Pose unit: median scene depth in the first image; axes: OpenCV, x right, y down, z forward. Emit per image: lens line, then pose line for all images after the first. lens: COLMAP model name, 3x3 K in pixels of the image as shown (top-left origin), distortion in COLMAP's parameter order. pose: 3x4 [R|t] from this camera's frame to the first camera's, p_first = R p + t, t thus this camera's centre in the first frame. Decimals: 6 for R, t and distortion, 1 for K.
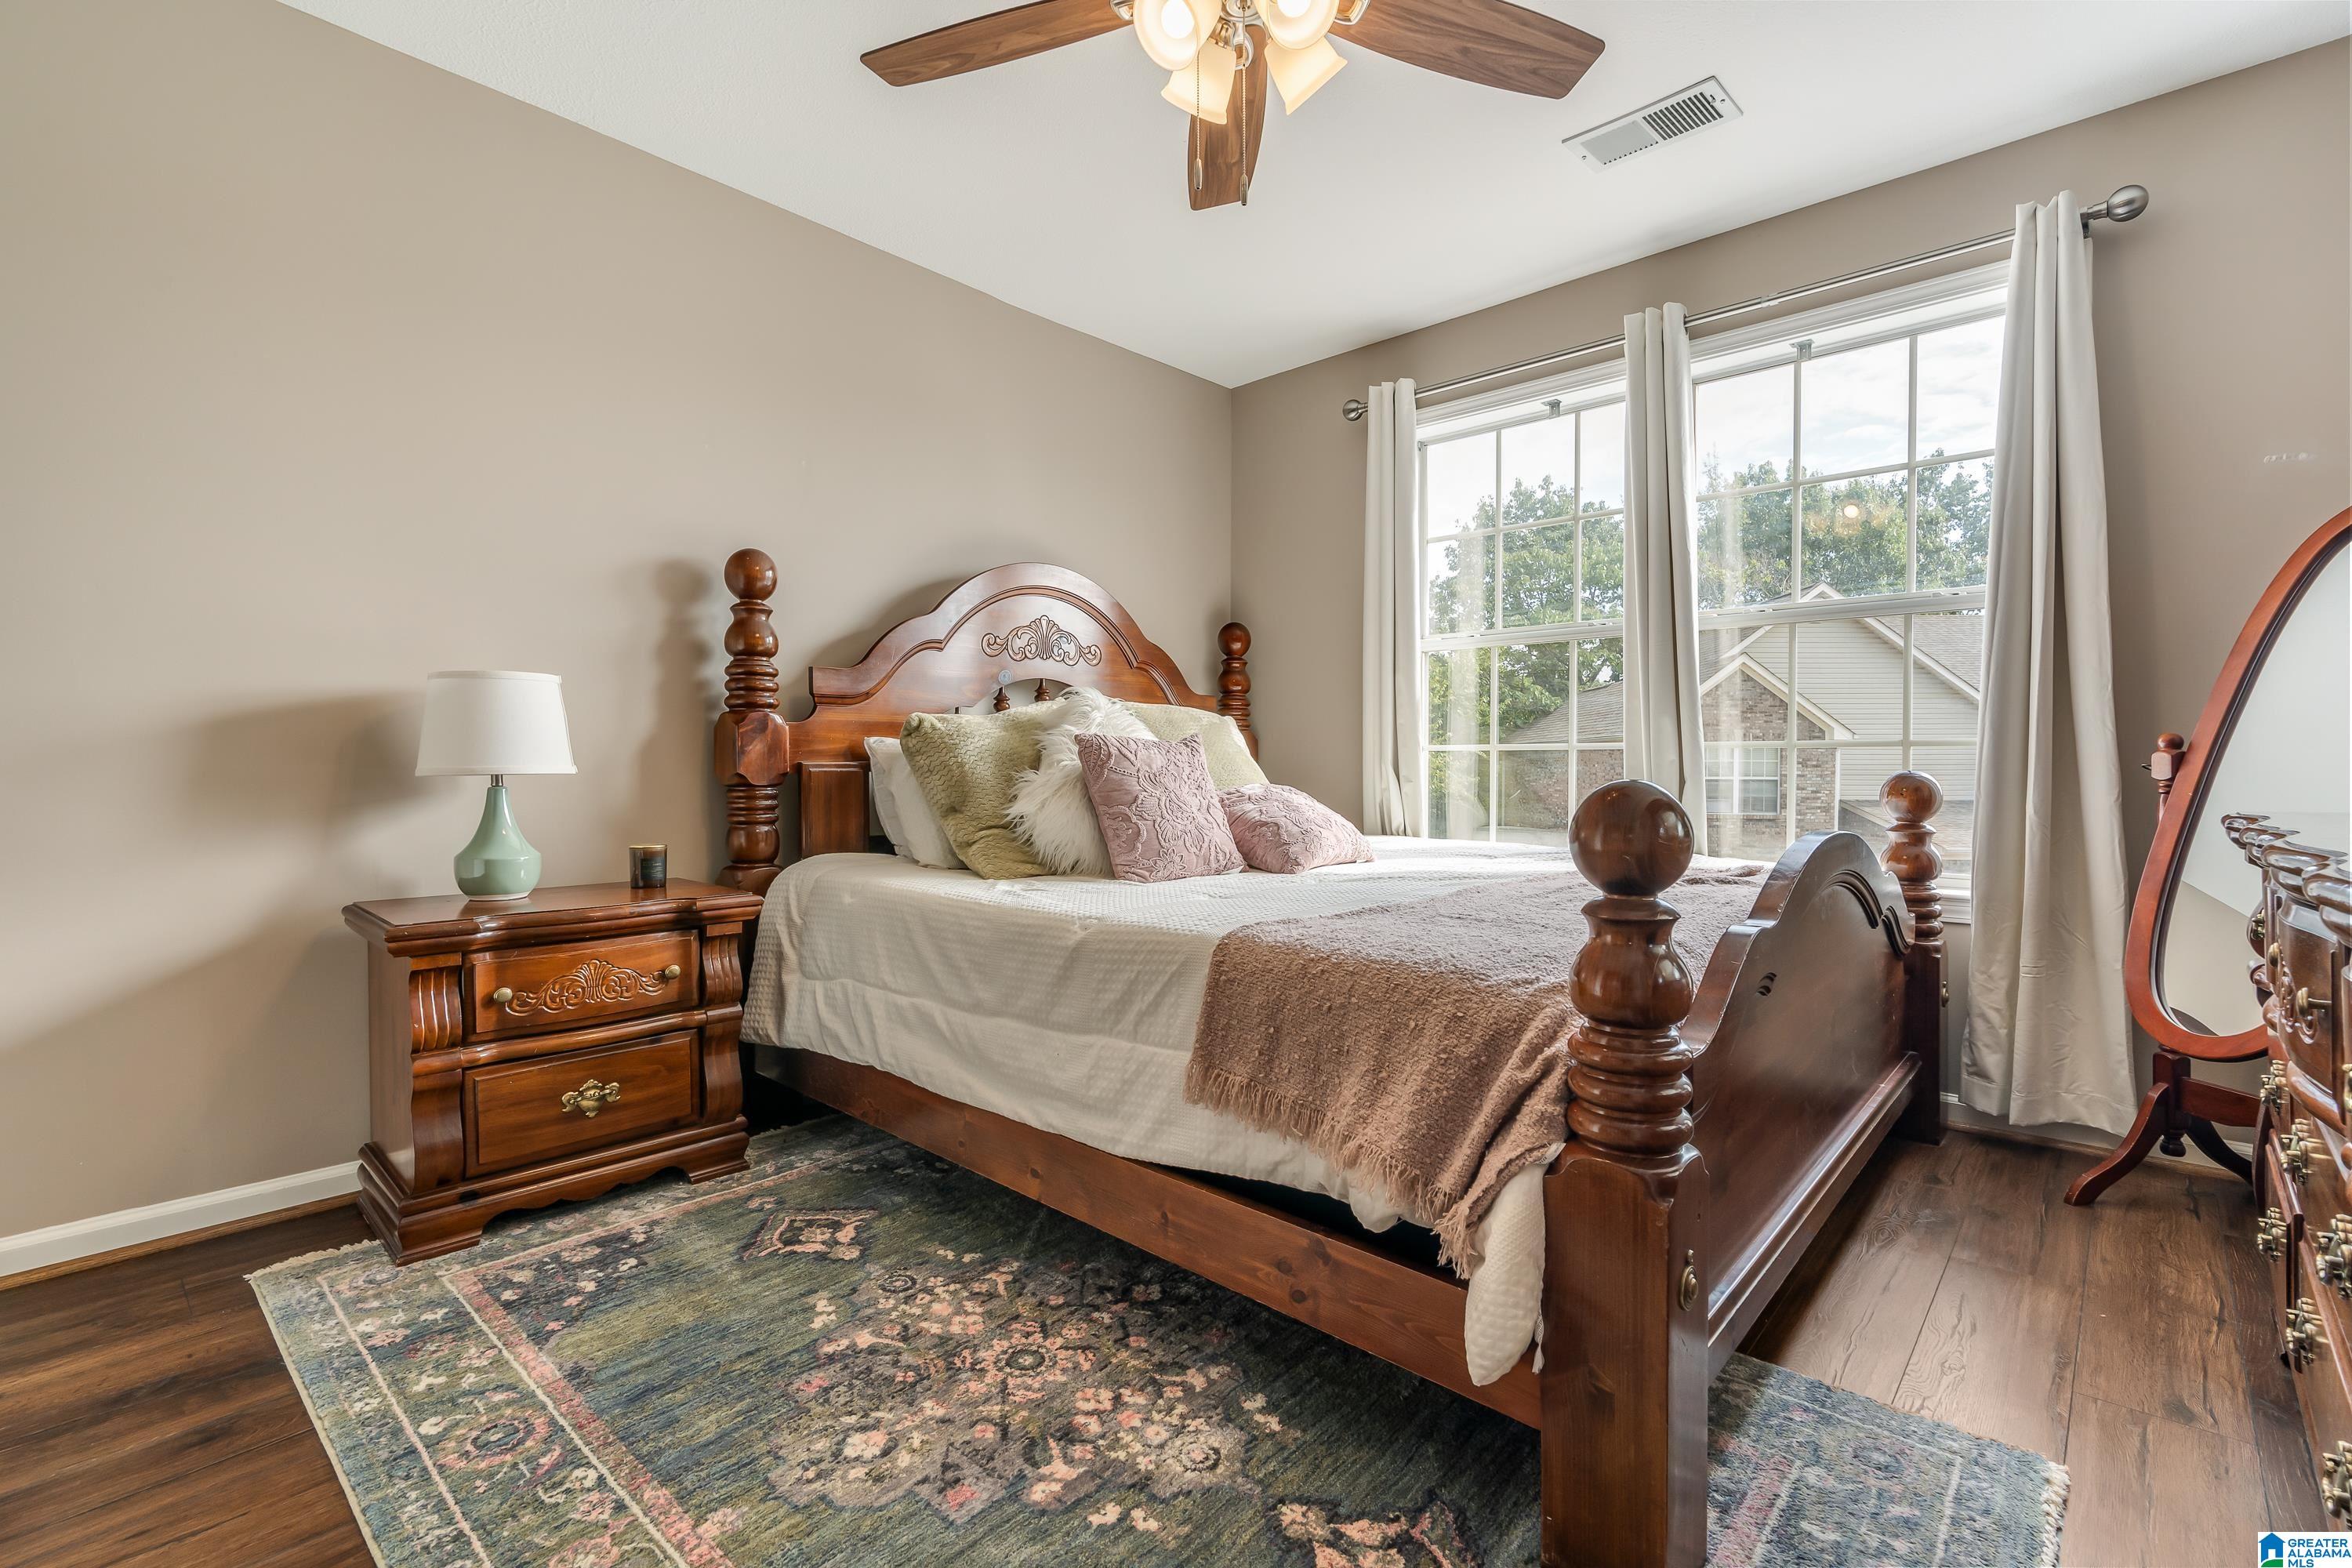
lens RADIAL K [[1068.1, 0, 1187.5], [0, 1068.1, 780.5], [0, 0, 1]] dist [-0.008057, 0.002760]
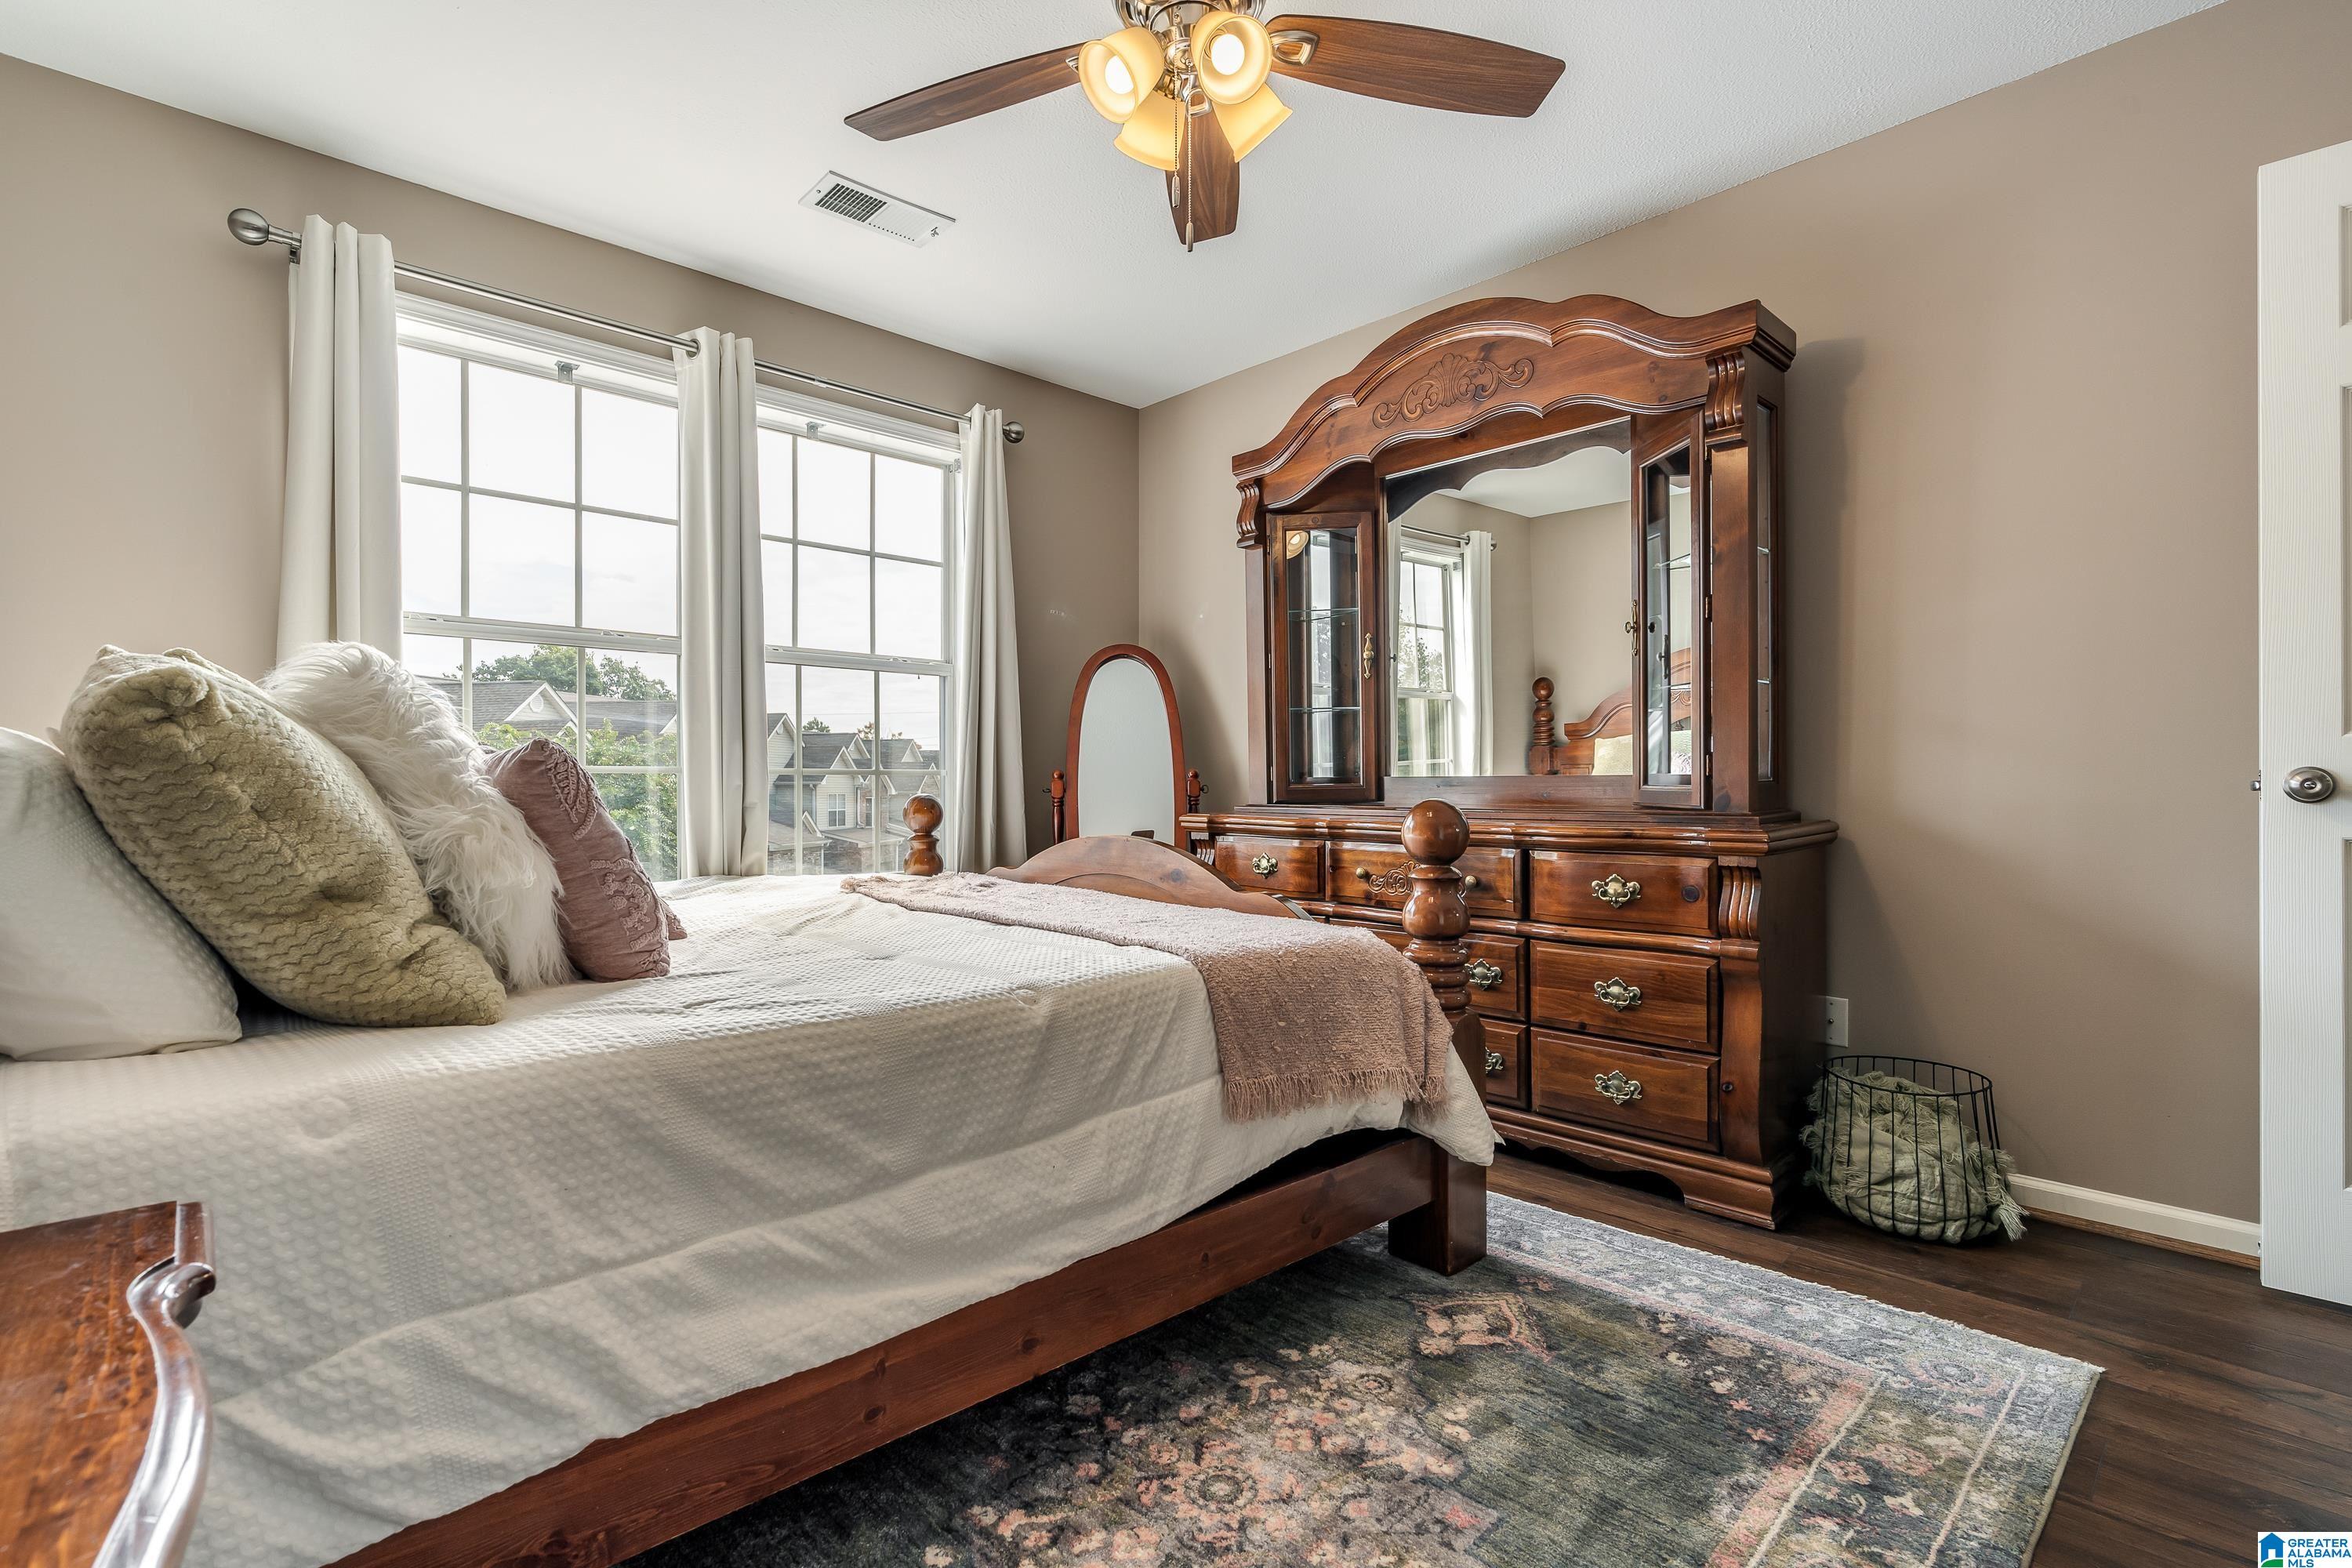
lens RADIAL K [[1068.1, 0, 1186.5], [0, 1068.1, 784.4], [0, 0, 1]] dist [-0.008057, 0.002760]
pose [[0.066113, 0.000826, 0.997812, -0.795125], [0.016587, 0.999861, -0.001927, -0.015504], [-0.997674, 0.016678, 0.066090, 0.760260]]
